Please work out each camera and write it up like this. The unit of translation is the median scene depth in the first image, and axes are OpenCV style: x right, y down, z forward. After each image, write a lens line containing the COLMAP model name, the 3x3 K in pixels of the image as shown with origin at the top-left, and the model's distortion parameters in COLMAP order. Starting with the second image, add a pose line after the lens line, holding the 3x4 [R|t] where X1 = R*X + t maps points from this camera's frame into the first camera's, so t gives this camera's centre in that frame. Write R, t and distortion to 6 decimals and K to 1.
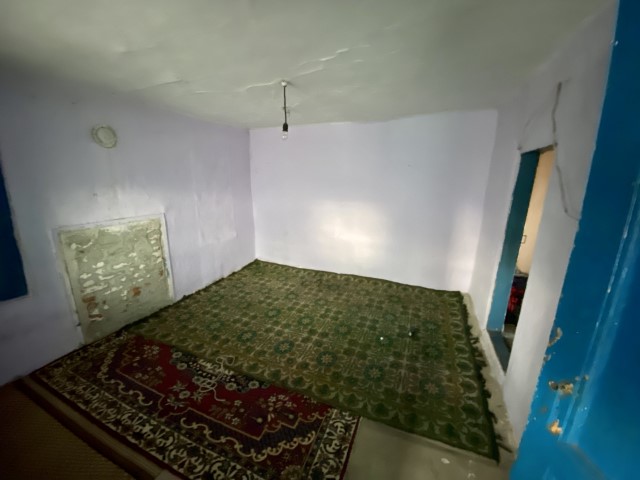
lens RADIAL K [[259.7, 0, 316.4], [0, 259.7, 244.6], [0, 0, 1]] dist [0.011455, -0.016232]
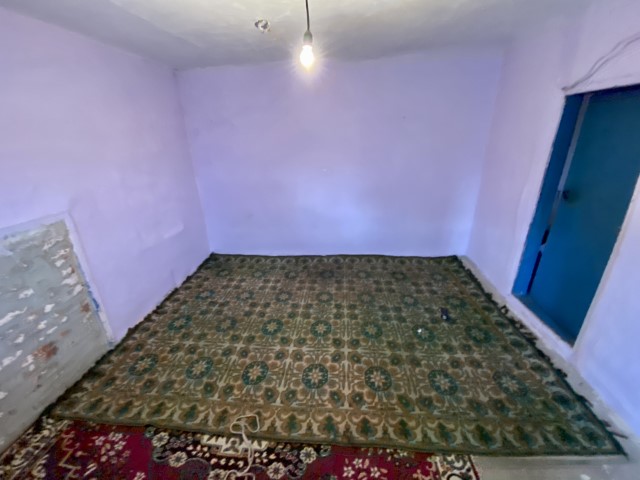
lens RADIAL K [[260.5, 0, 313.8], [0, 260.5, 243.1], [0, 0, 1]] dist [0.008528, -0.014833]
pose [[0.953115, -0.149729, 0.262969, -0.272026], [0.117969, 0.984103, 0.132755, -0.075617], [-0.278666, -0.095509, 0.955627, 0.341610]]
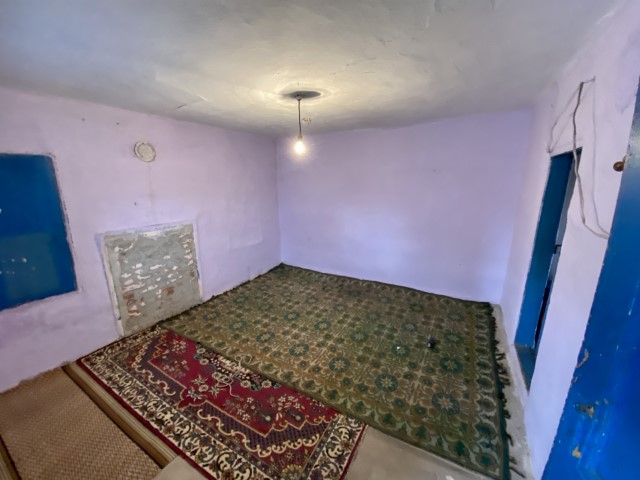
lens RADIAL K [[259.7, 0, 317.0], [0, 259.7, 244.5], [0, 0, 1]] dist [0.011455, -0.016232]
pose [[0.991790, 0.013782, -0.127136, 0.072447], [-0.015845, 0.999758, -0.015229, -0.009364], [0.126895, 0.017119, 0.991768, -0.019159]]
